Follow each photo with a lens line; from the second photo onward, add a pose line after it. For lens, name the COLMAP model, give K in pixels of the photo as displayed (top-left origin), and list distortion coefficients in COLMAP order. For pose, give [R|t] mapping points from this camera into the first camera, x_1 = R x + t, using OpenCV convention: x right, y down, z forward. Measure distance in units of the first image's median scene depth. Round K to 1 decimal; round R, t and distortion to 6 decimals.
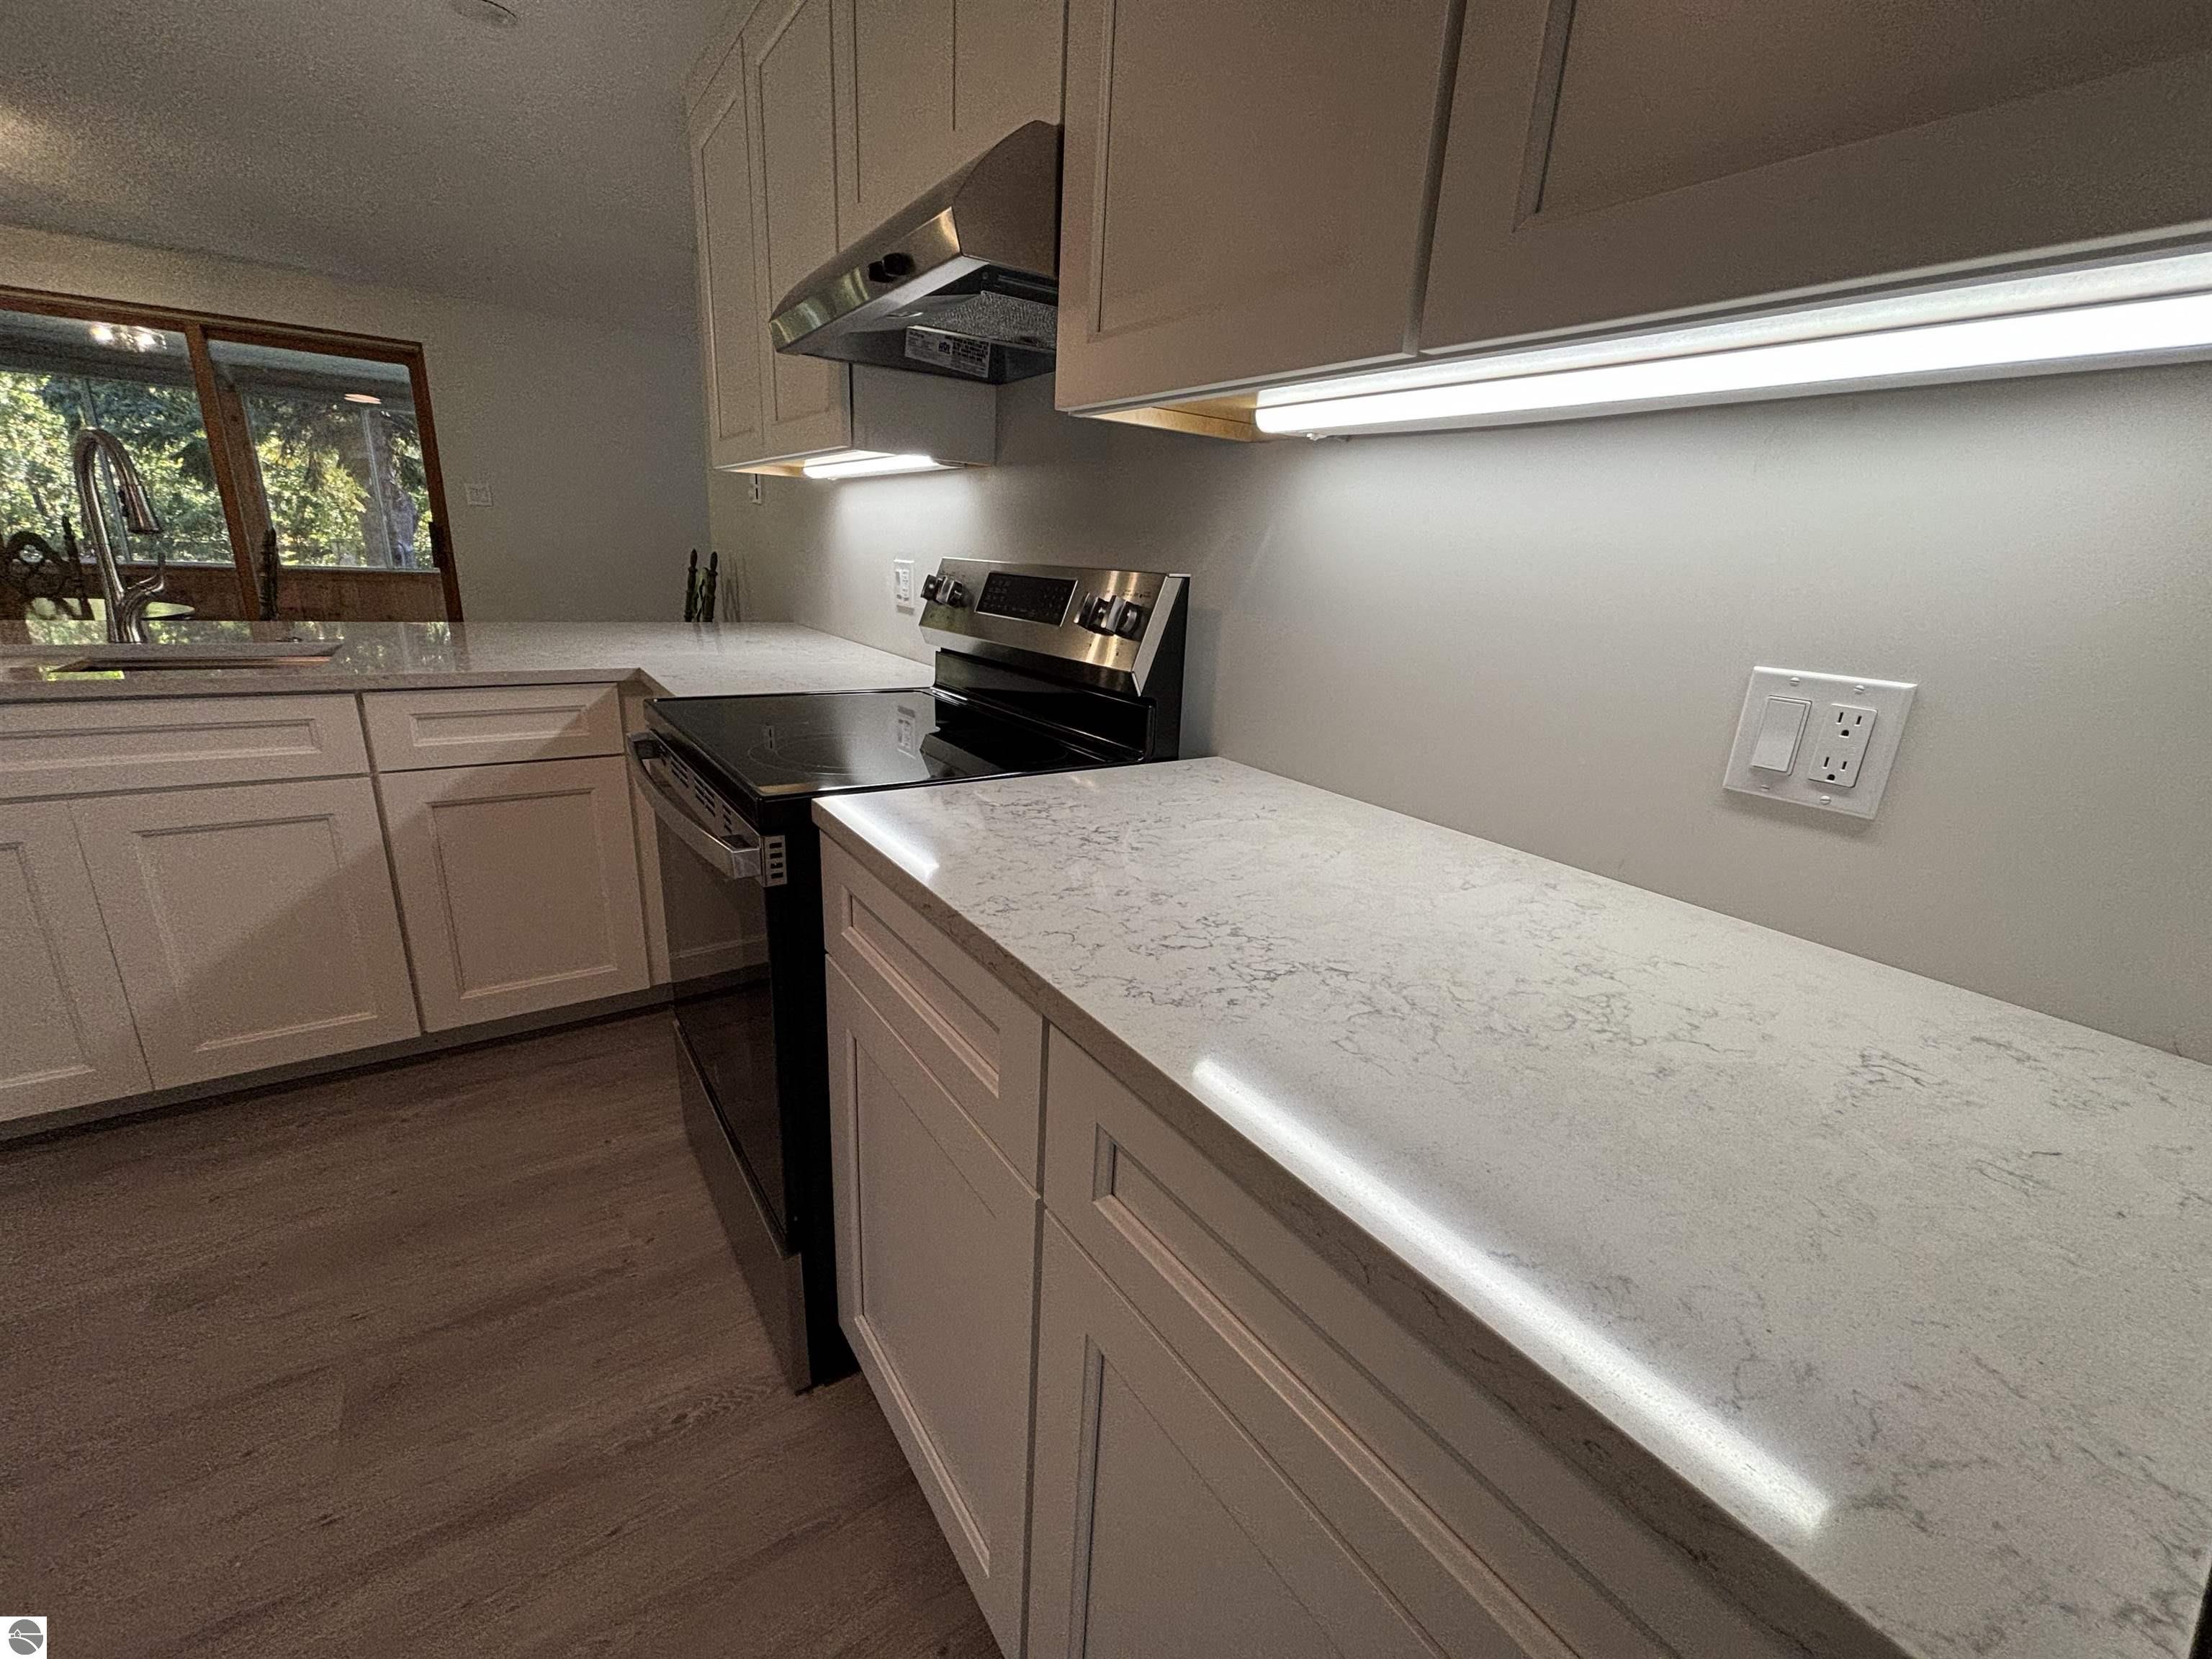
lens RADIAL K [[897.8, 0, 1099.6], [0, 897.8, 823.6], [0, 0, 1]] dist [-0.000110, -0.000432]
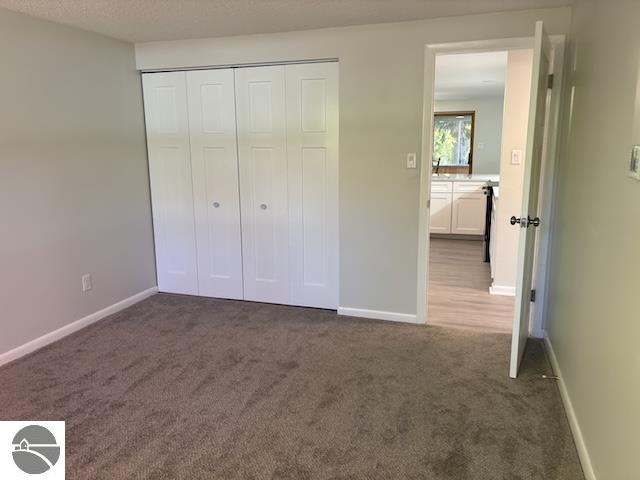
lens RADIAL K [[480.2, 0, 317.7], [0, 480.2, 242.7], [0, 0, 1]] dist [0.073680, -0.070244]
pose [[0.601188, 0.098262, -0.793043, 0.658483], [-0.187201, 0.982113, -0.020224, 0.251007], [0.776871, 0.160617, 0.608830, -0.850131]]
